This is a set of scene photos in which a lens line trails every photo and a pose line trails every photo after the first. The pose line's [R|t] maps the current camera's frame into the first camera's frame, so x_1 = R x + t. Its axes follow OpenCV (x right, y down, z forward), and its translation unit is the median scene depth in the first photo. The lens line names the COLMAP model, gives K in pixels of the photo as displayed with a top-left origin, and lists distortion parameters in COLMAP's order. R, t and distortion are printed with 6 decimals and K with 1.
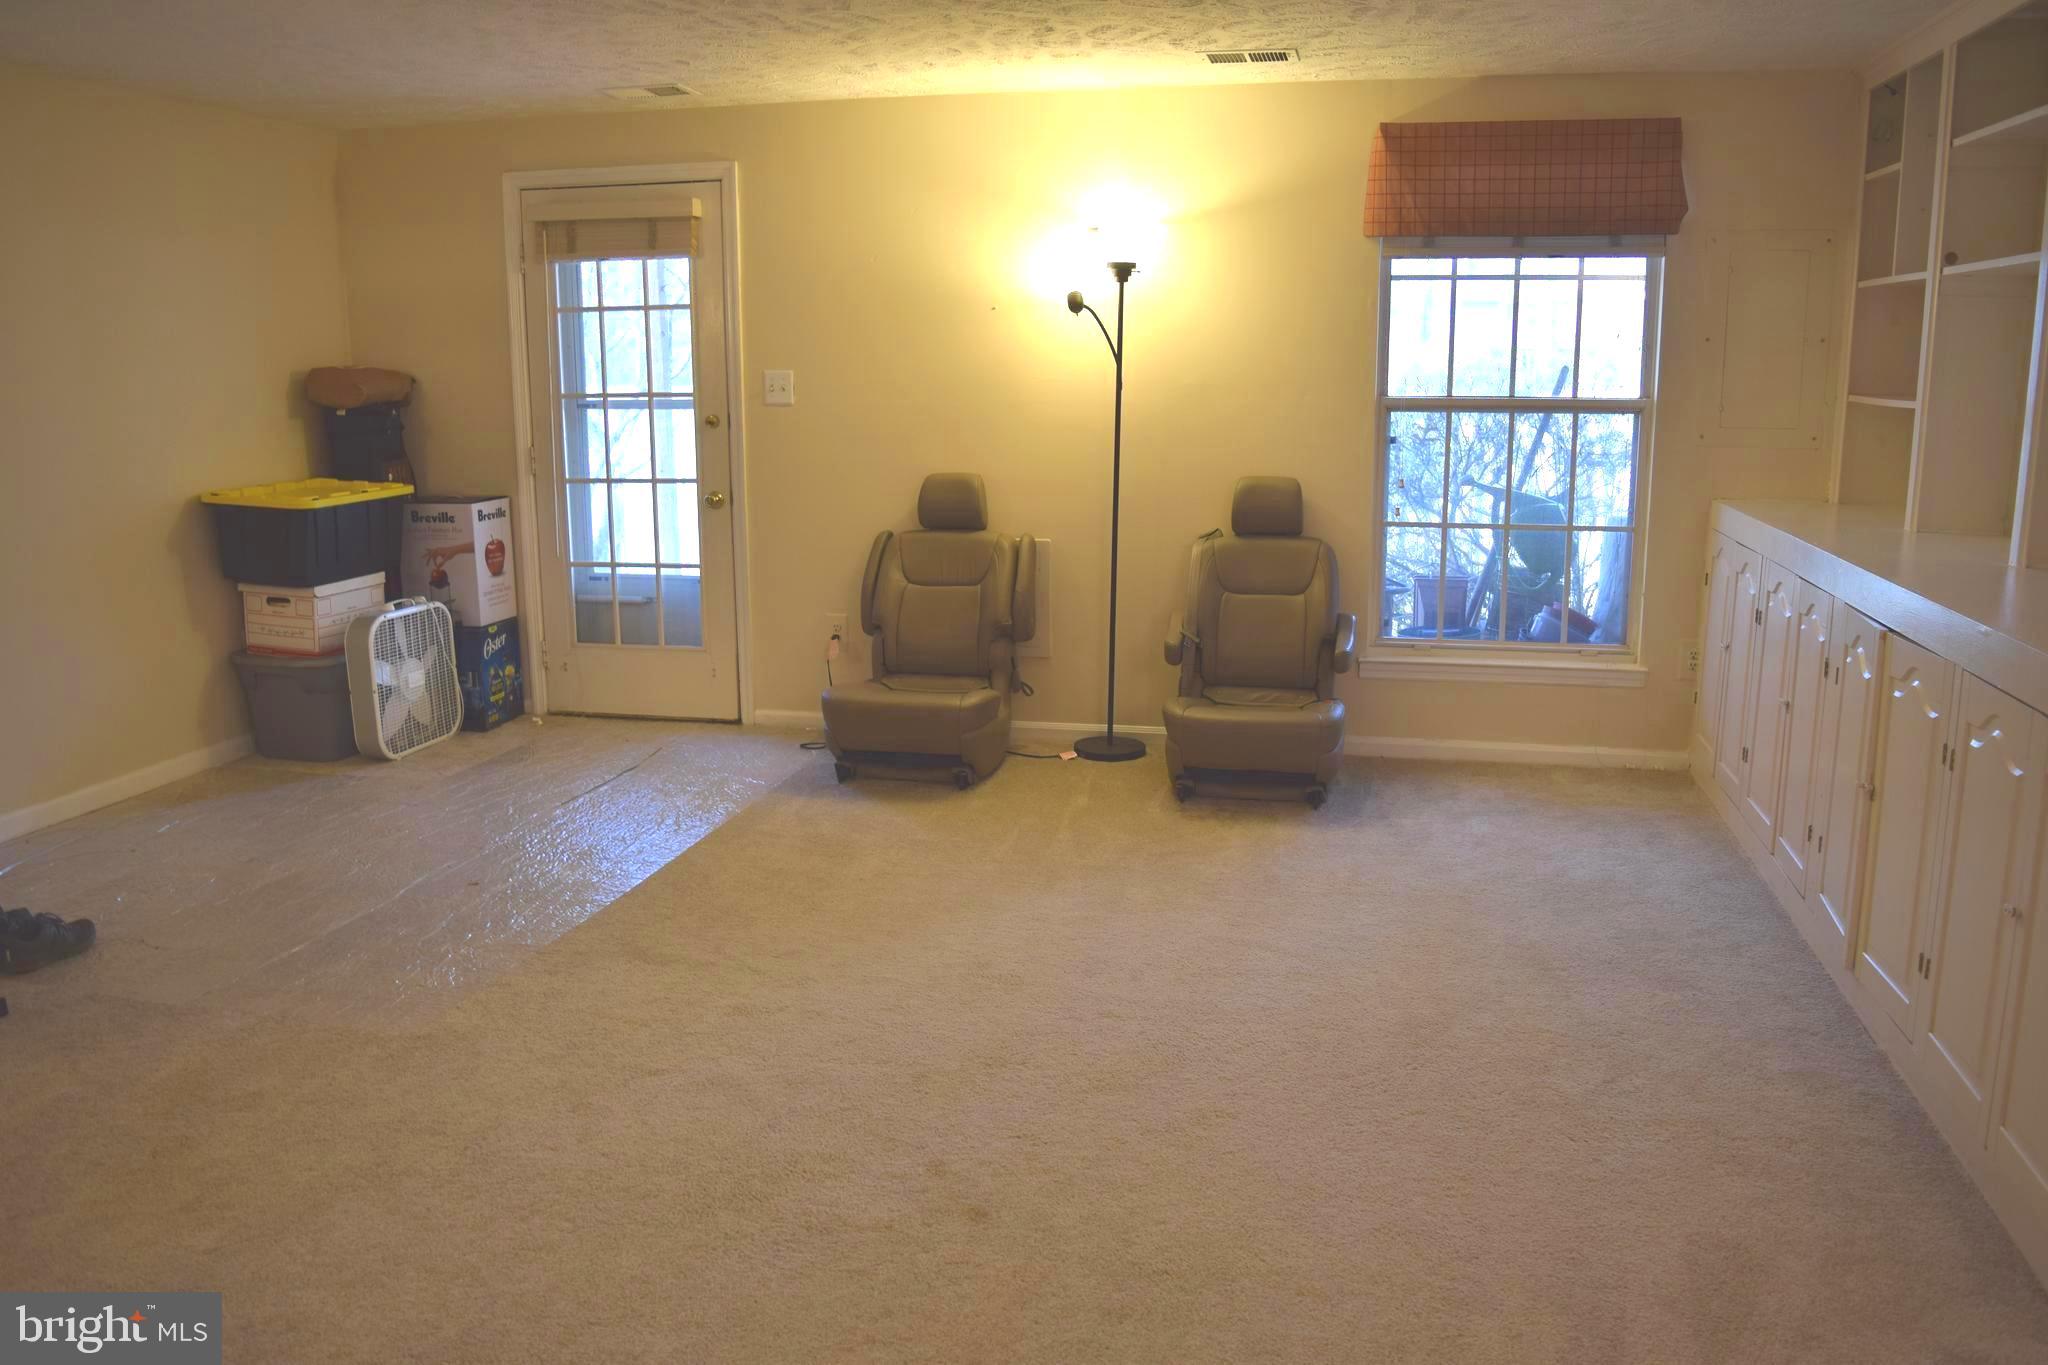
lens RADIAL K [[1590.1, 0, 1021.2], [0, 1590.1, 688.9], [0, 0, 1]] dist [-0.097797, 0.022213]
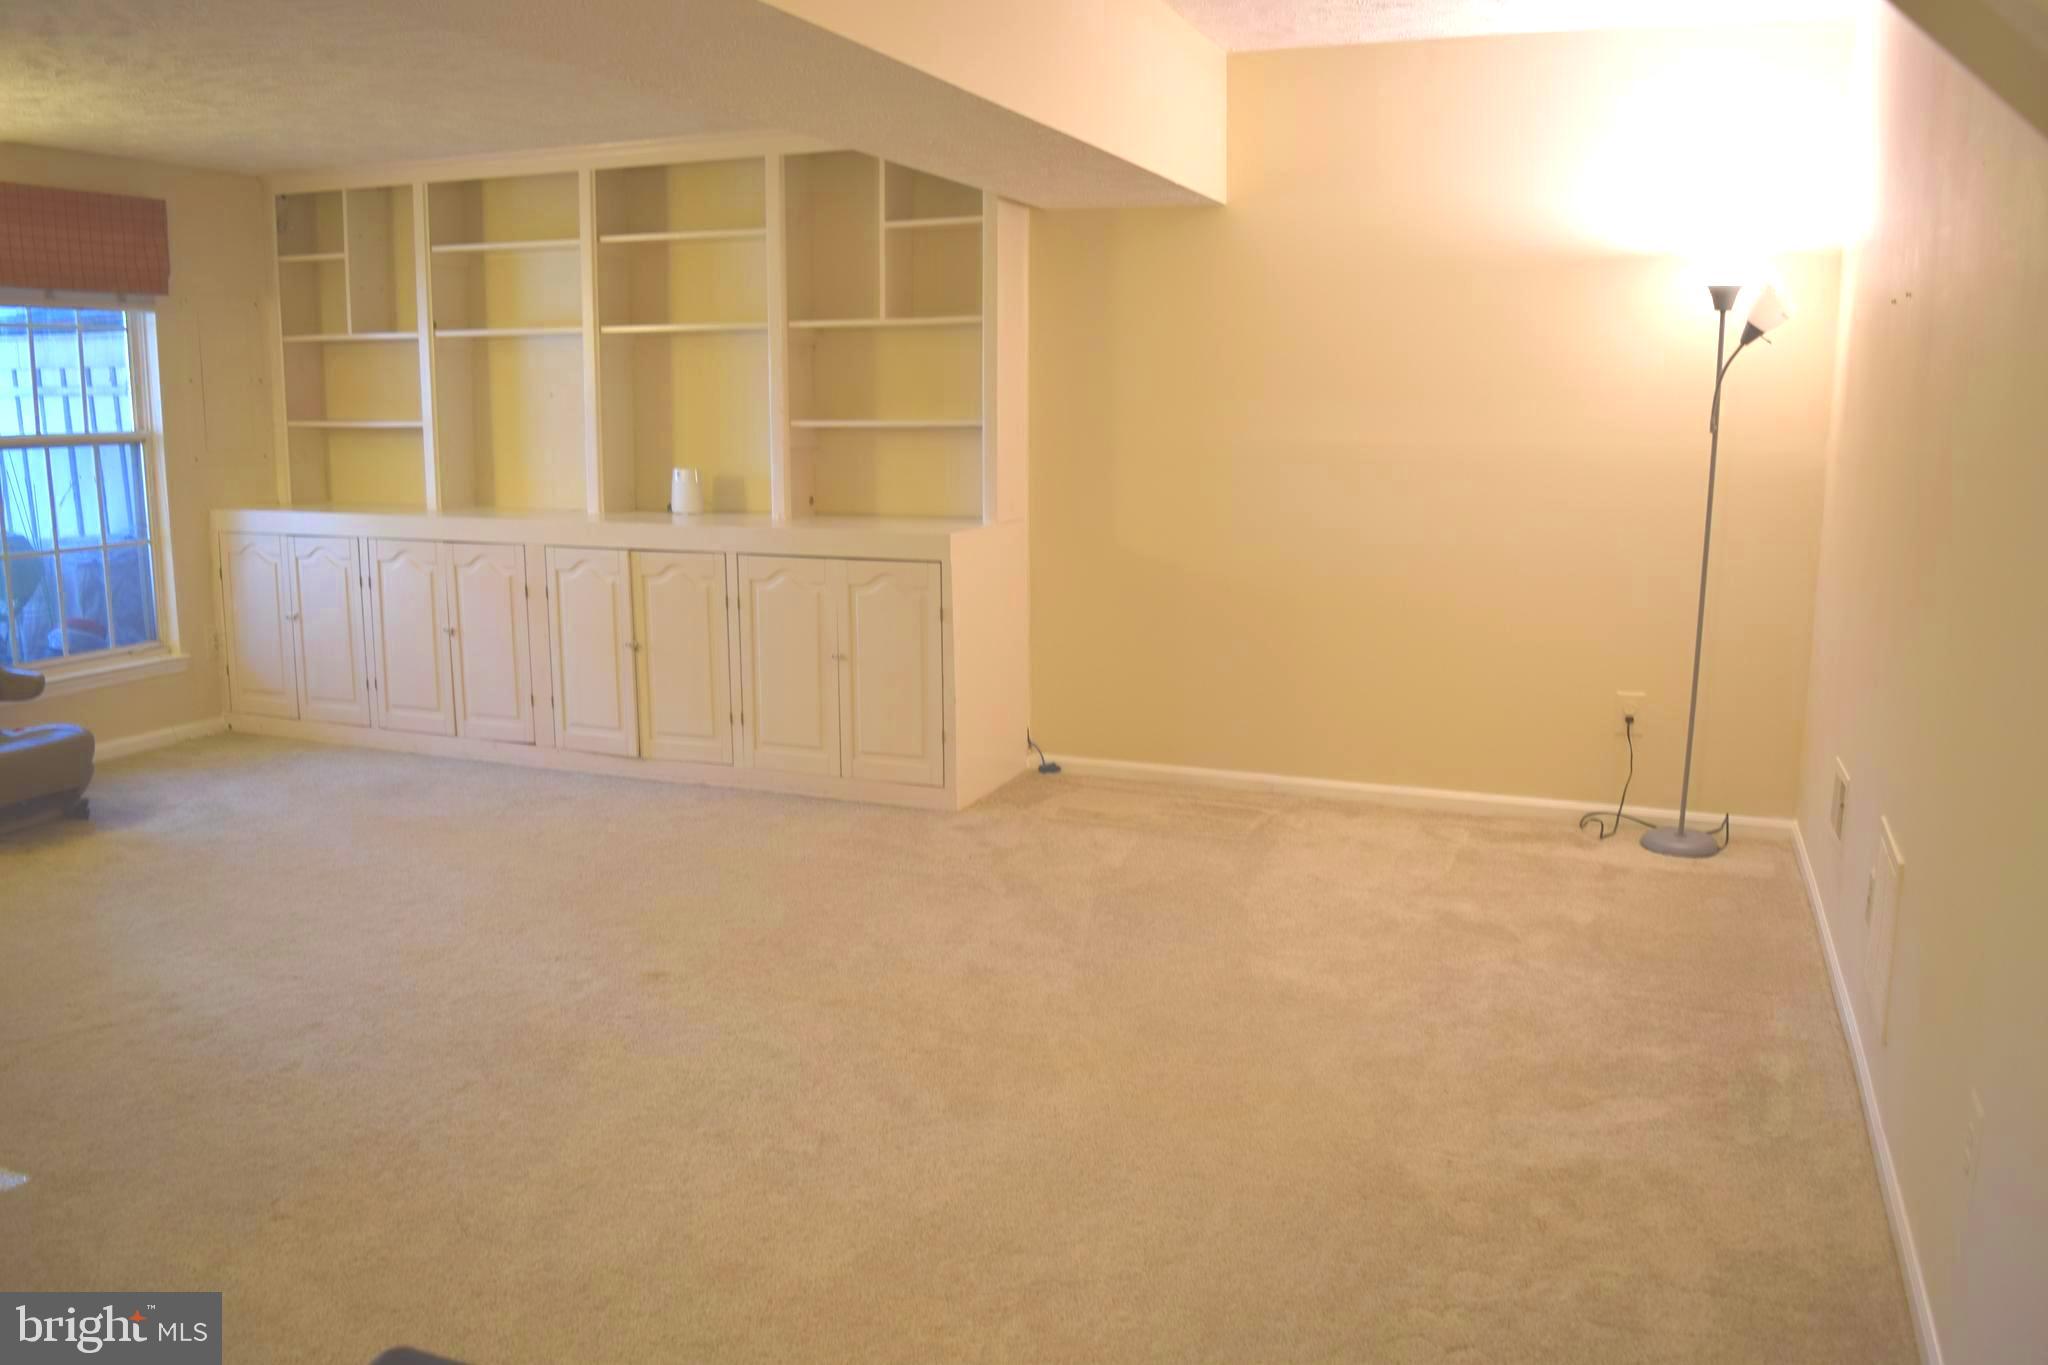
lens RADIAL K [[1590.1, 0, 1021.5], [0, 1590.1, 689.9], [0, 0, 1]] dist [-0.097797, 0.022213]
pose [[0.147751, -0.175753, 0.973283, -0.715555], [0.196356, 0.969708, 0.145299, -0.035801], [-0.969337, 0.169642, 0.177785, 0.189090]]
